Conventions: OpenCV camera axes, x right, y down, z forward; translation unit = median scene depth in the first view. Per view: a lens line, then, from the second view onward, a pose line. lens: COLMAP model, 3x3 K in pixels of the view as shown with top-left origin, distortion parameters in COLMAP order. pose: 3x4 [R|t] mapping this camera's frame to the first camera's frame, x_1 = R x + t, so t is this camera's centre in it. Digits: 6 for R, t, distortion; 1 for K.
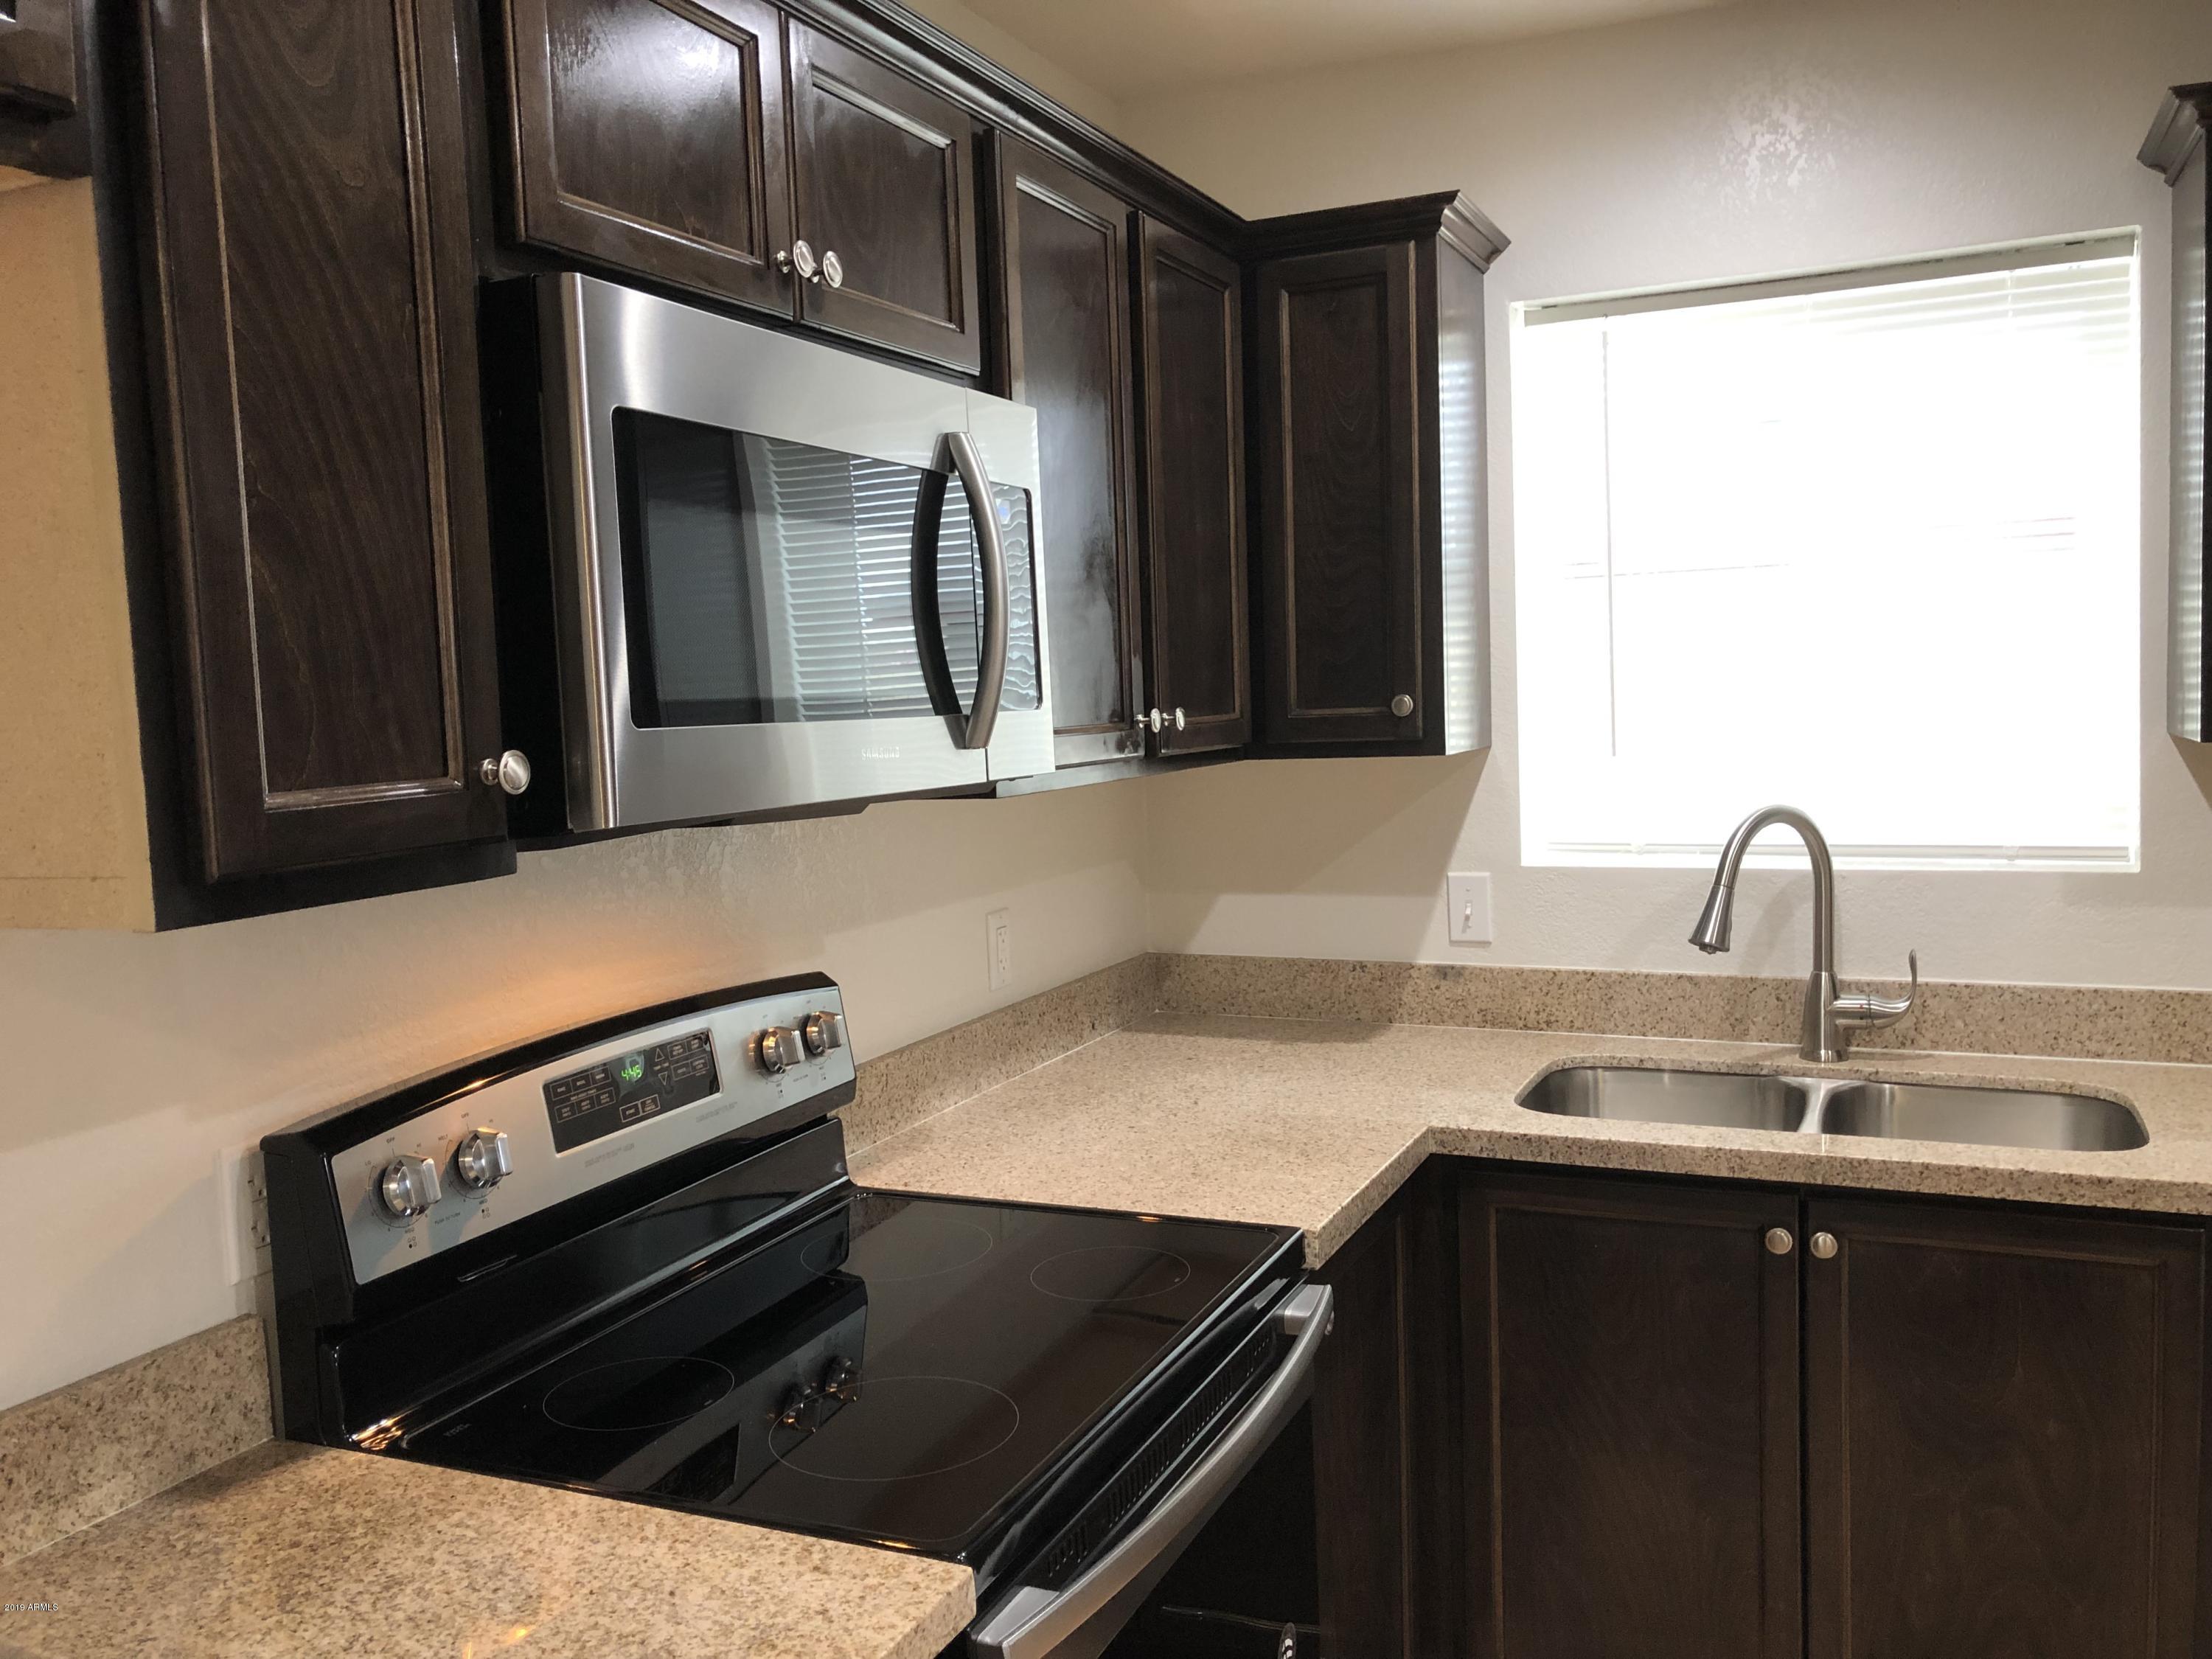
lens RADIAL K [[1791.1, 0, 1099.1], [0, 1791.1, 830.2], [0, 0, 1]] dist [0.028415, -0.036350]
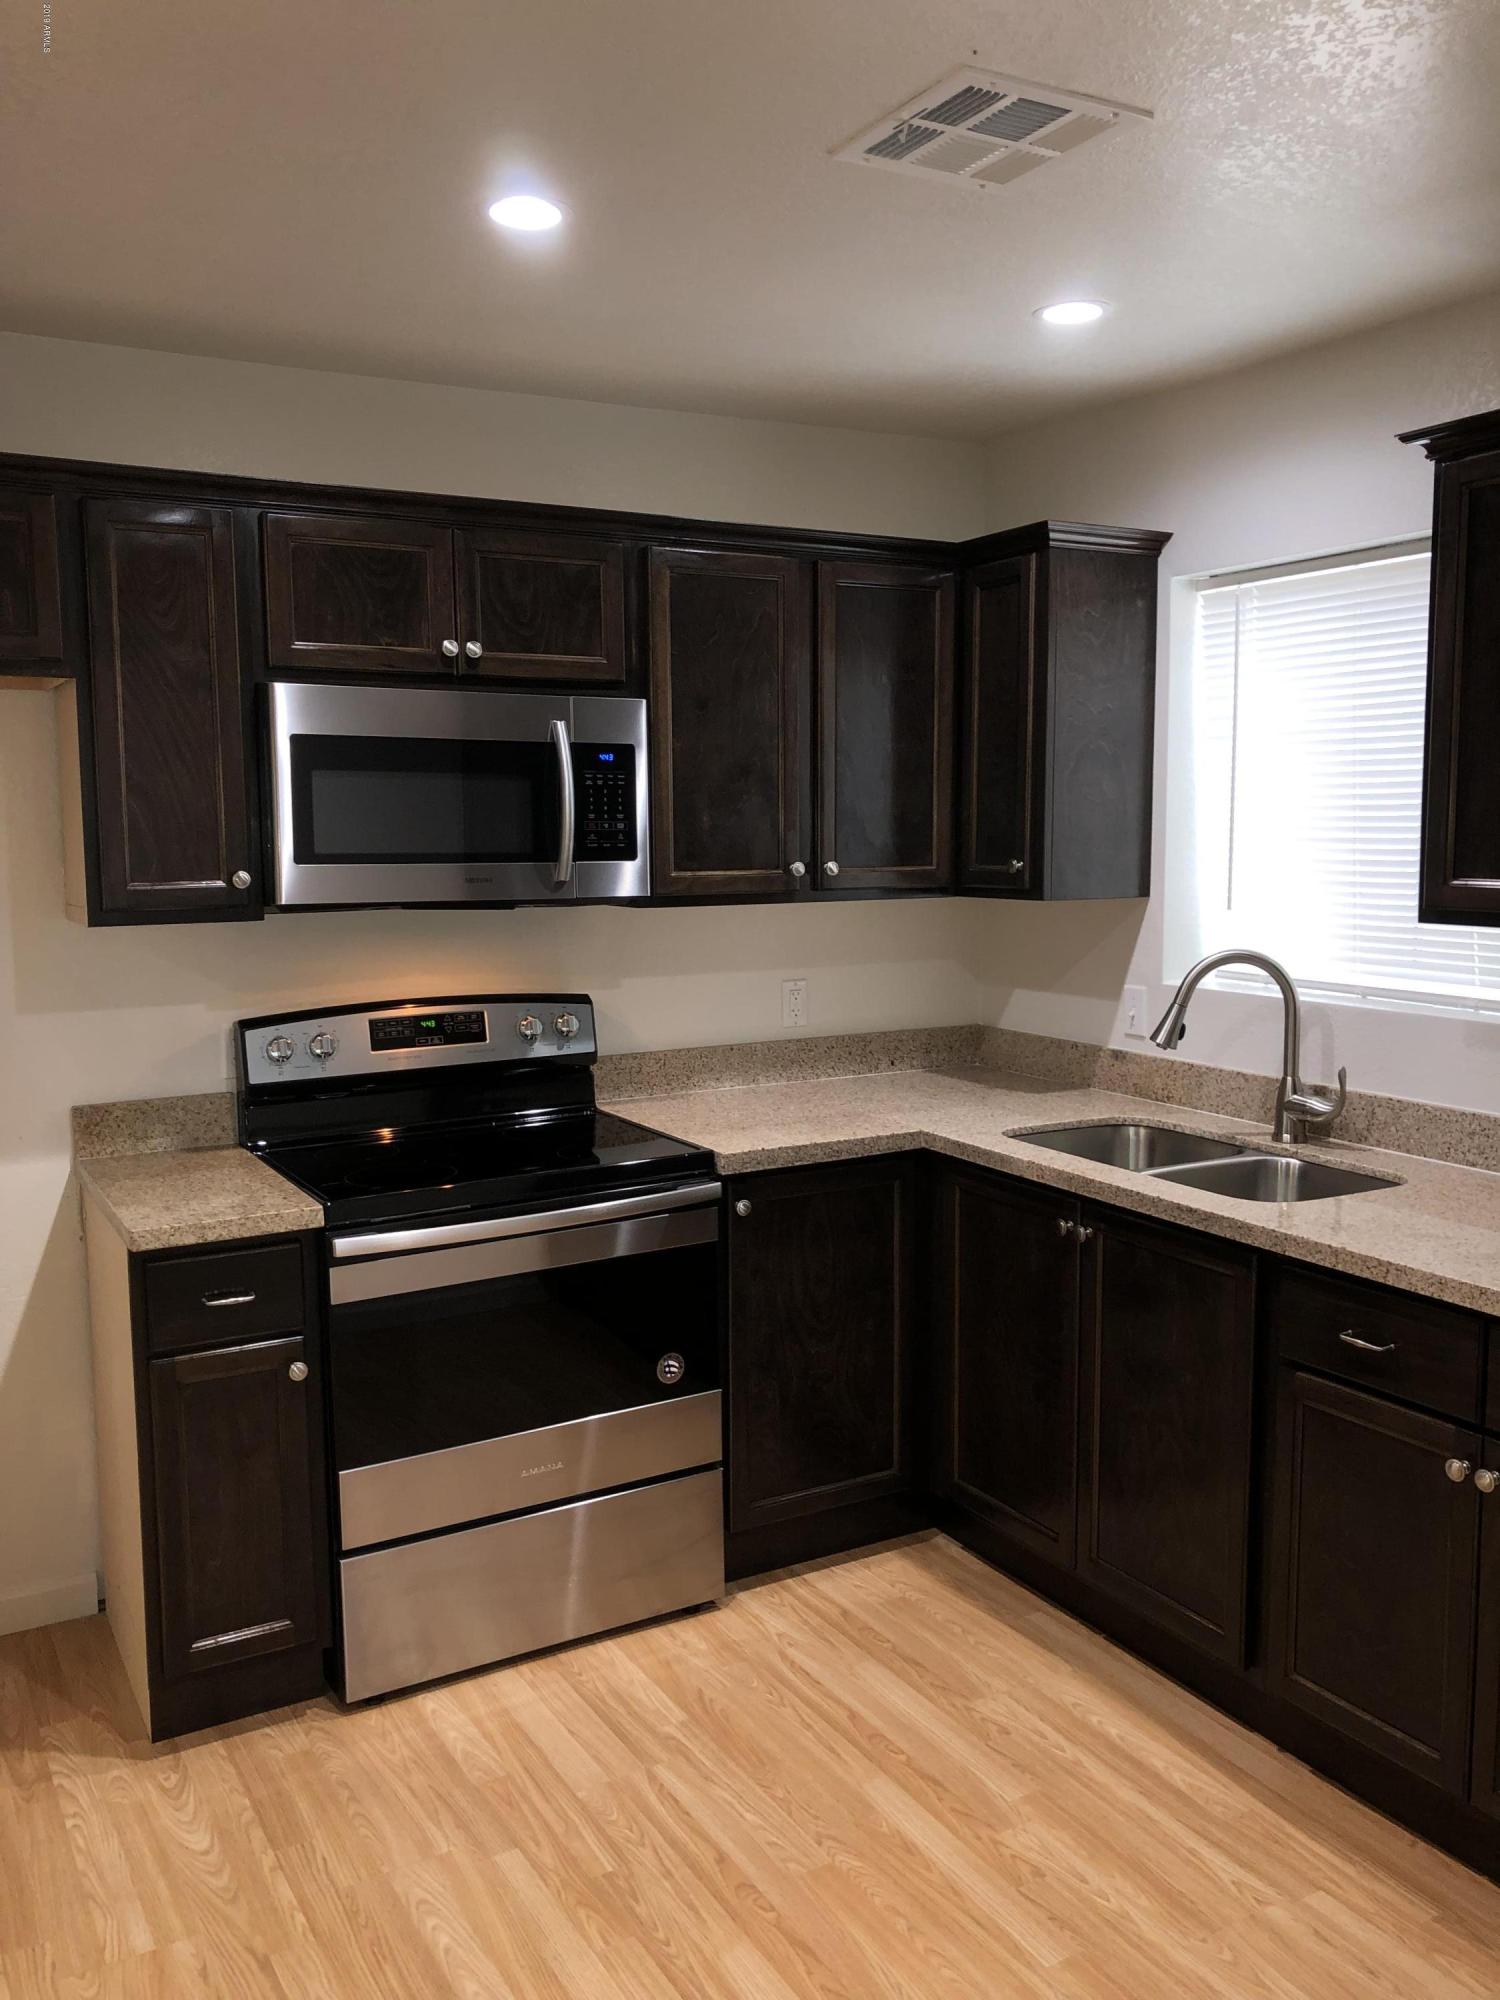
lens RADIAL K [[1619.5, 0, 762.6], [0, 1619.5, 996.5], [0, 0, 1]] dist [0.028415, -0.036350]
pose [[0.814068, 0.093219, -0.573240, 0.775879], [-0.070027, 0.995588, 0.062454, -0.029766], [0.576533, -0.010699, 0.817004, -0.225875]]
